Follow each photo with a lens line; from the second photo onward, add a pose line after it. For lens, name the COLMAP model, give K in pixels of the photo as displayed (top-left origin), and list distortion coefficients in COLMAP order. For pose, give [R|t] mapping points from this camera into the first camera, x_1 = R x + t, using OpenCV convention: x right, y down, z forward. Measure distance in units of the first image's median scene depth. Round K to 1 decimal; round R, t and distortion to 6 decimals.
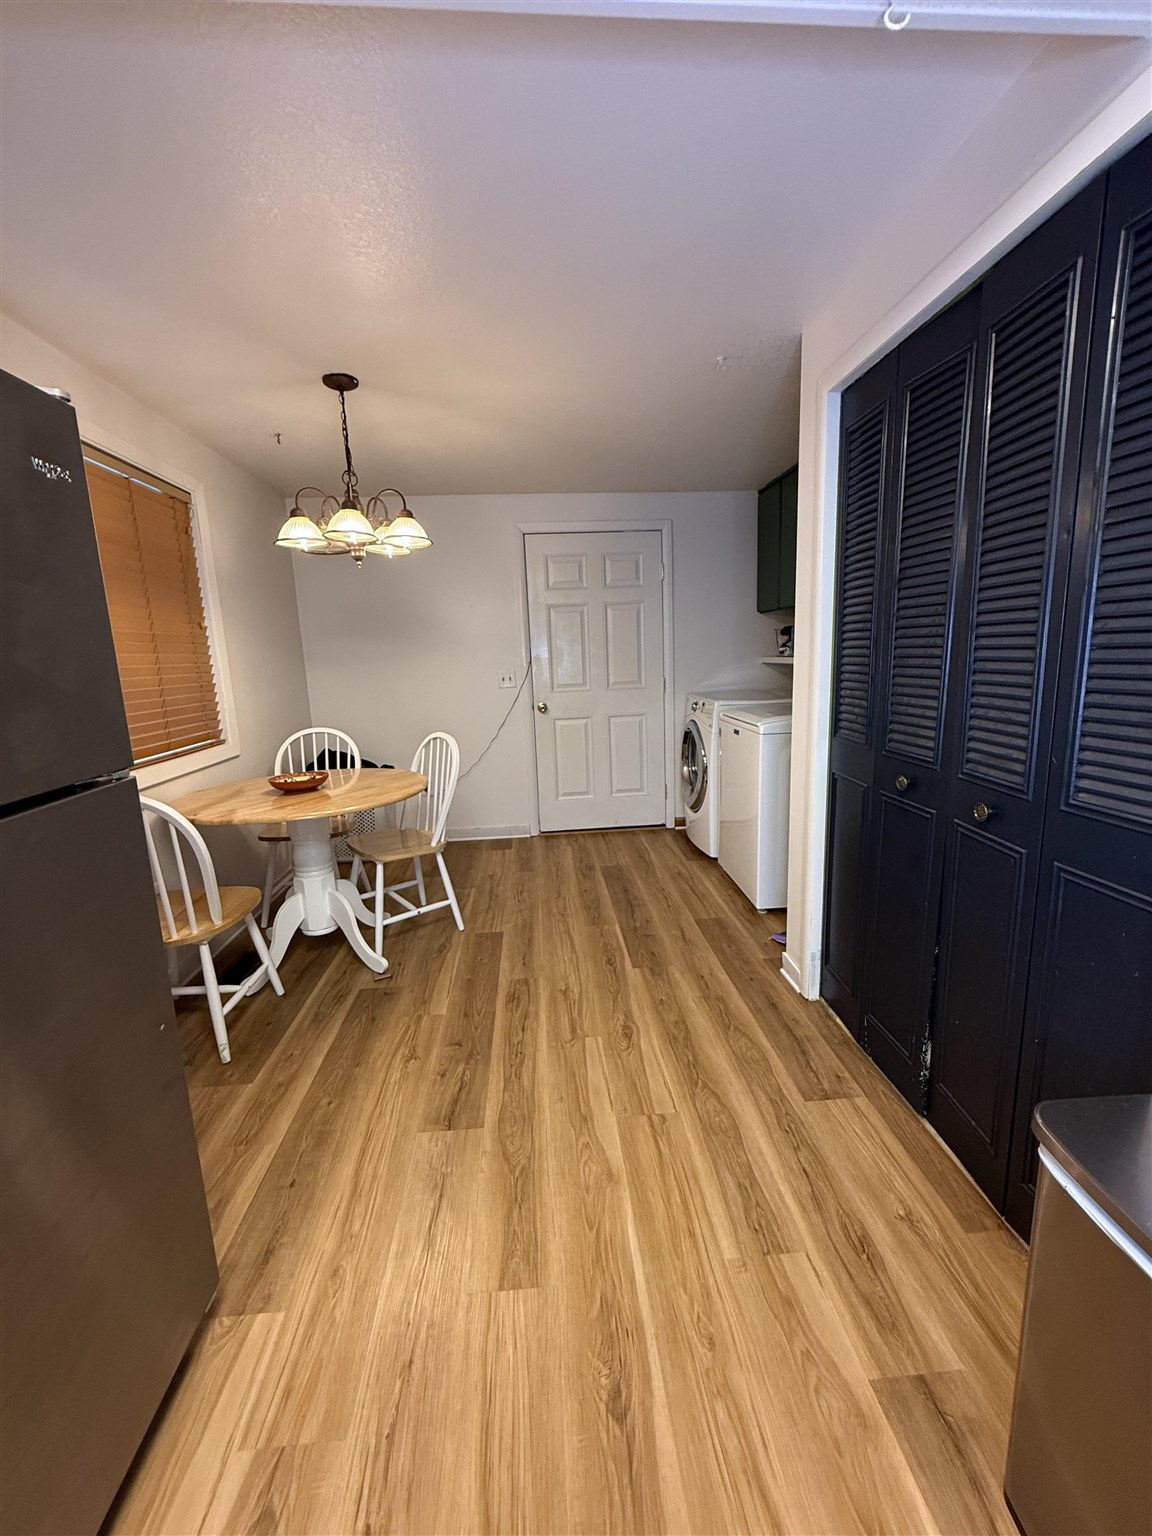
lens RADIAL K [[609.1, 0, 577.9], [0, 609.1, 762.8], [0, 0, 1]] dist [0.001489, -0.000690]
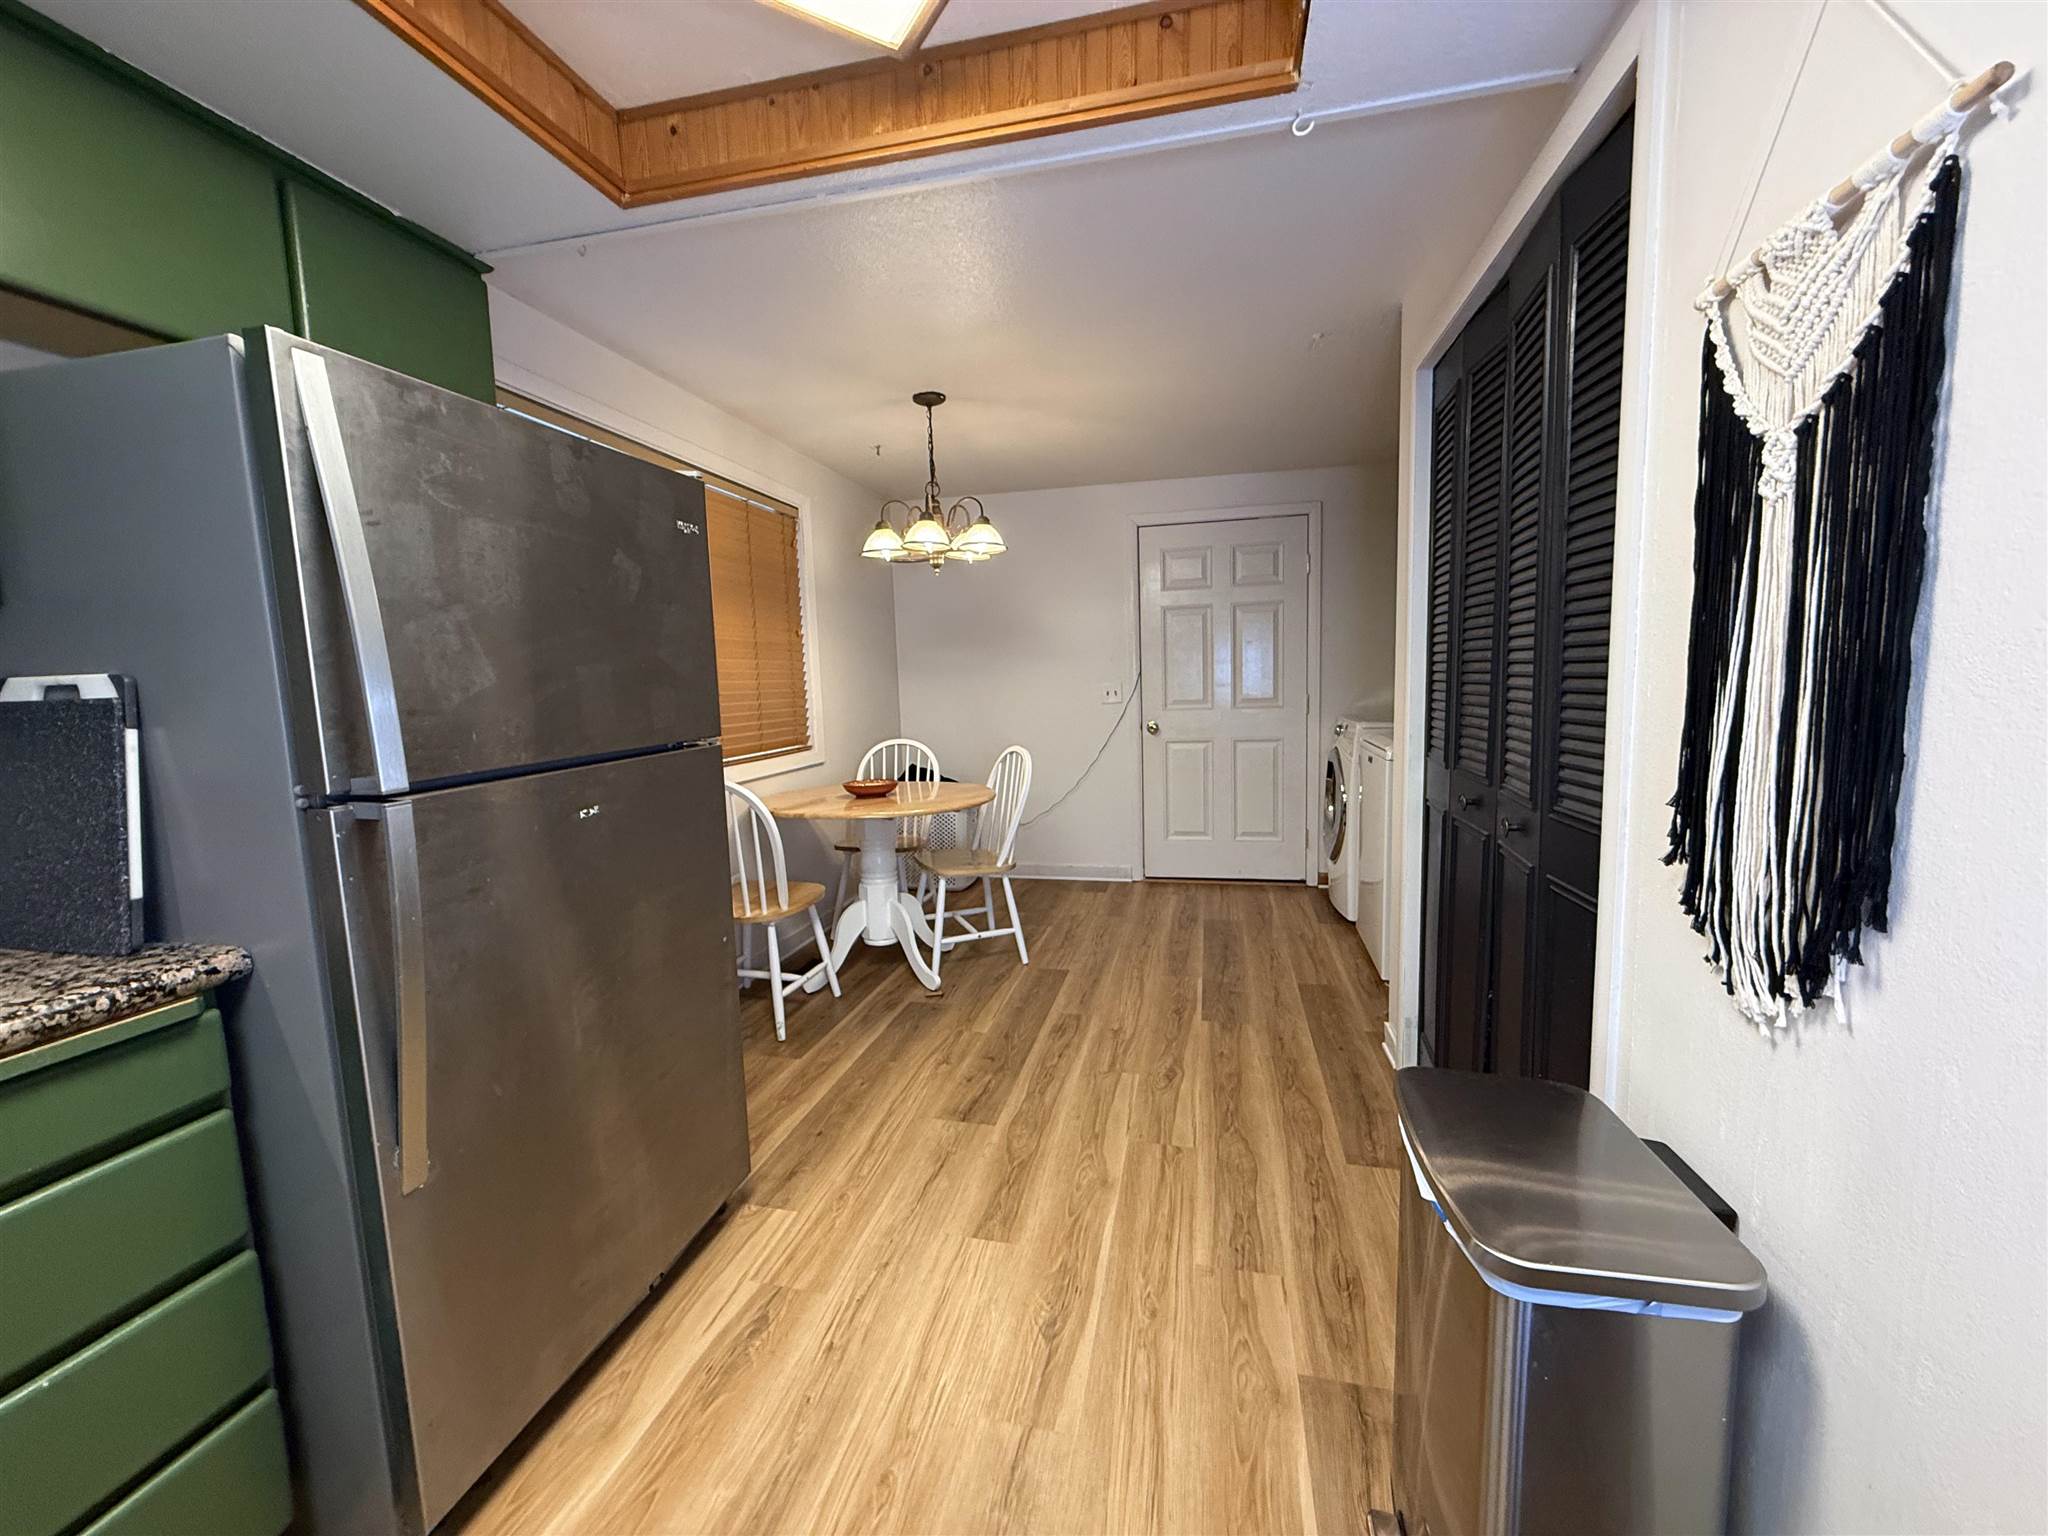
lens RADIAL K [[812.1, 0, 1022.8], [0, 812.1, 766.2], [0, 0, 1]] dist [0.001489, -0.000690]
pose [[0.955110, 0.040847, -0.293423, 0.196639], [-0.058045, 0.997054, -0.050141, 0.056347], [0.290511, 0.064922, 0.954667, -0.231834]]
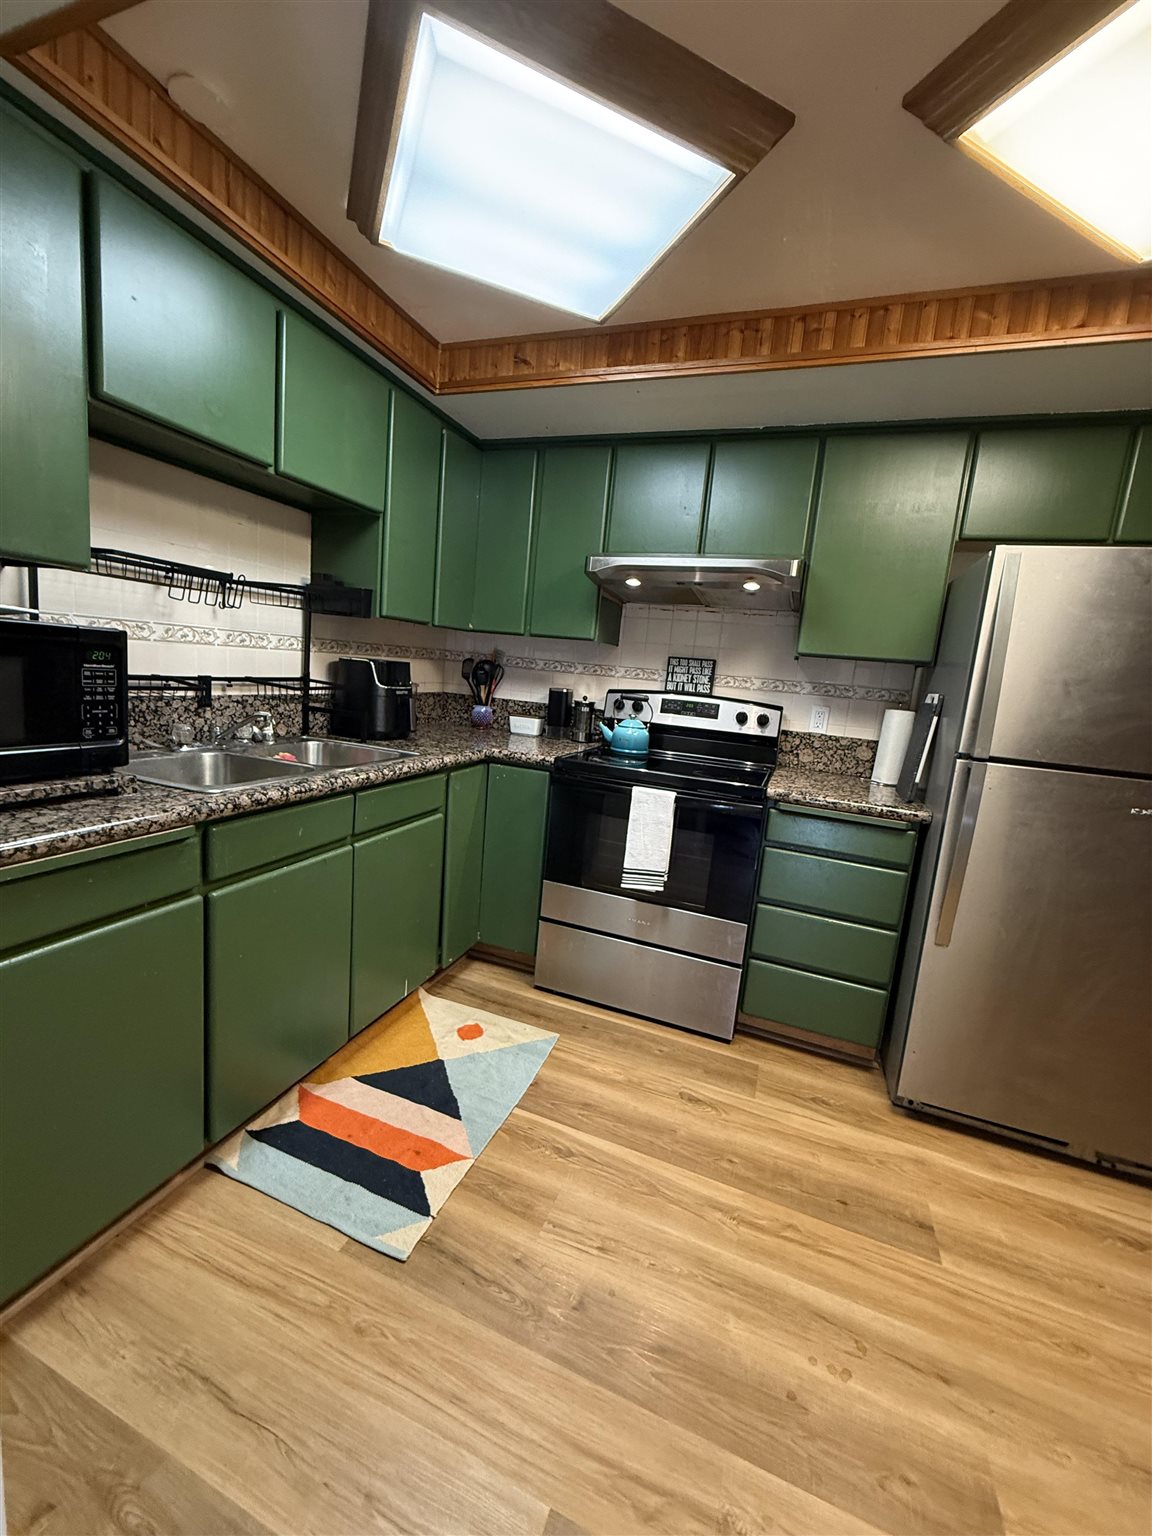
lens RADIAL K [[609.1, 0, 574.1], [0, 609.1, 767.6], [0, 0, 1]] dist [0.001489, -0.000690]
pose [[-0.426262, 0.142411, -0.893320, 0.574857], [-0.237180, 0.935387, 0.262291, 0.004297], [0.872953, 0.323683, -0.364943, -0.047381]]
